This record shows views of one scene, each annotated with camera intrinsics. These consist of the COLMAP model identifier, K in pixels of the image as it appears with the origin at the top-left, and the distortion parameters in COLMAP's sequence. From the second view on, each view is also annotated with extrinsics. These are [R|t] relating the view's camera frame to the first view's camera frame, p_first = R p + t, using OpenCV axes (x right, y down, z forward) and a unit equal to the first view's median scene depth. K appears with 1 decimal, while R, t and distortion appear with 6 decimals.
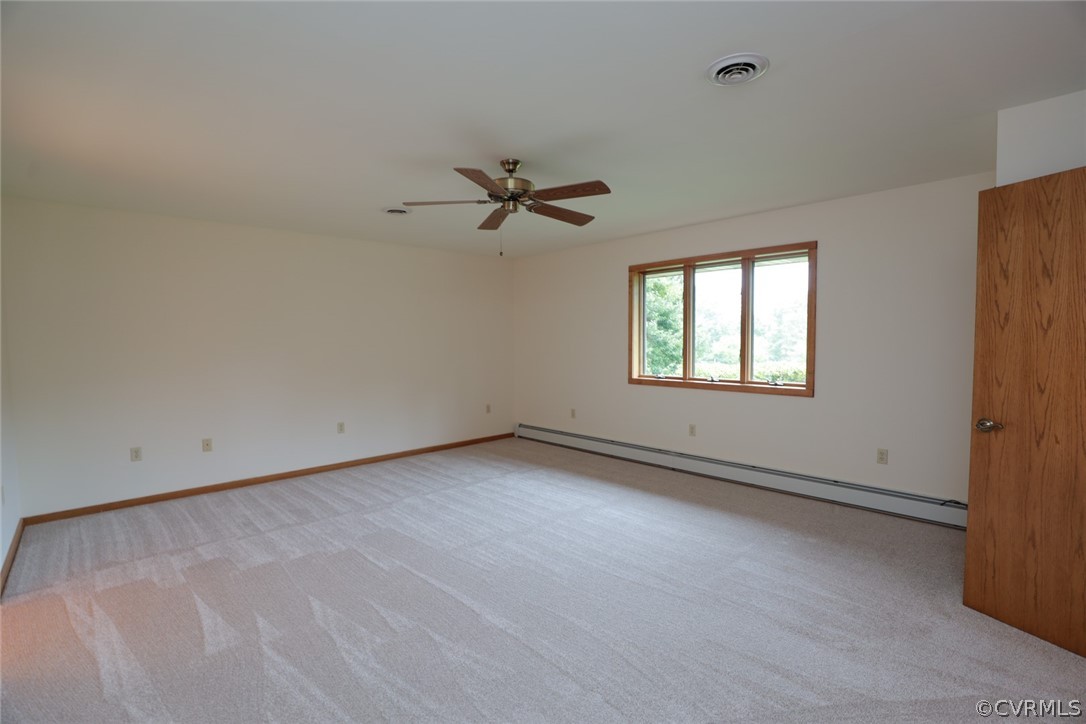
lens RADIAL K [[471.4, 0, 619.7], [0, 471.4, 364.2], [0, 0, 1]] dist [-0.030520, 0.000725]
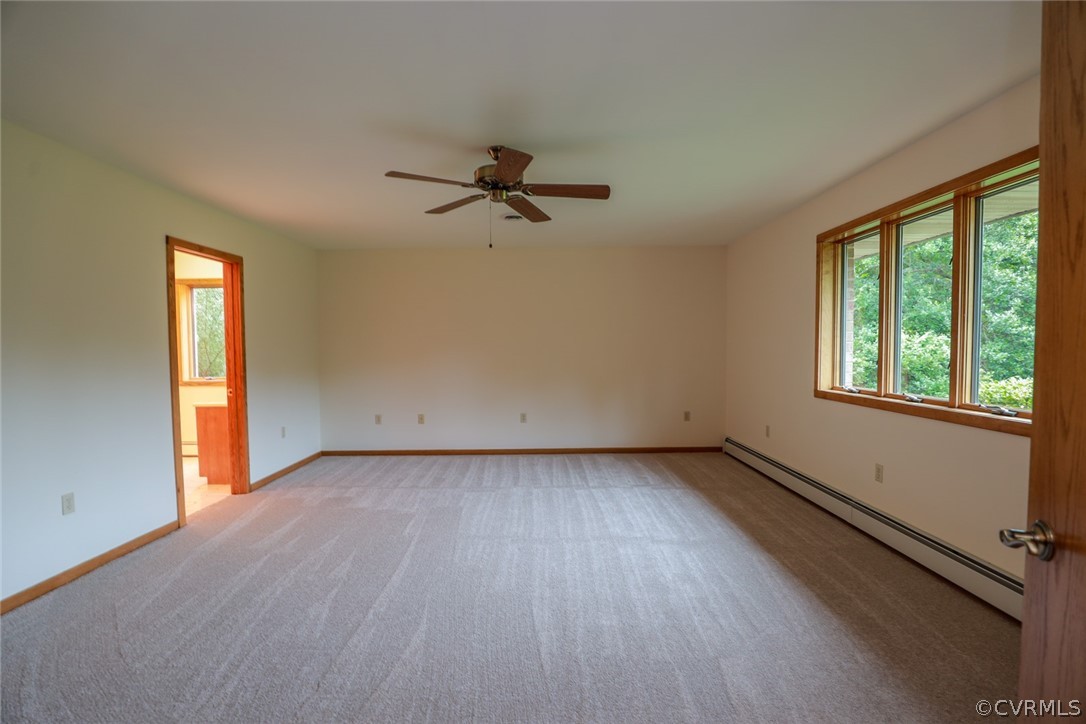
lens RADIAL K [[508.7, 0, 546.1], [0, 508.7, 369.4], [0, 0, 1]] dist [-0.033088, 0.001075]
pose [[0.711025, 0.033452, -0.702370, 0.382959], [-0.034024, 0.999334, 0.013153, 0.002904], [0.702343, 0.014545, 0.711690, 0.221117]]
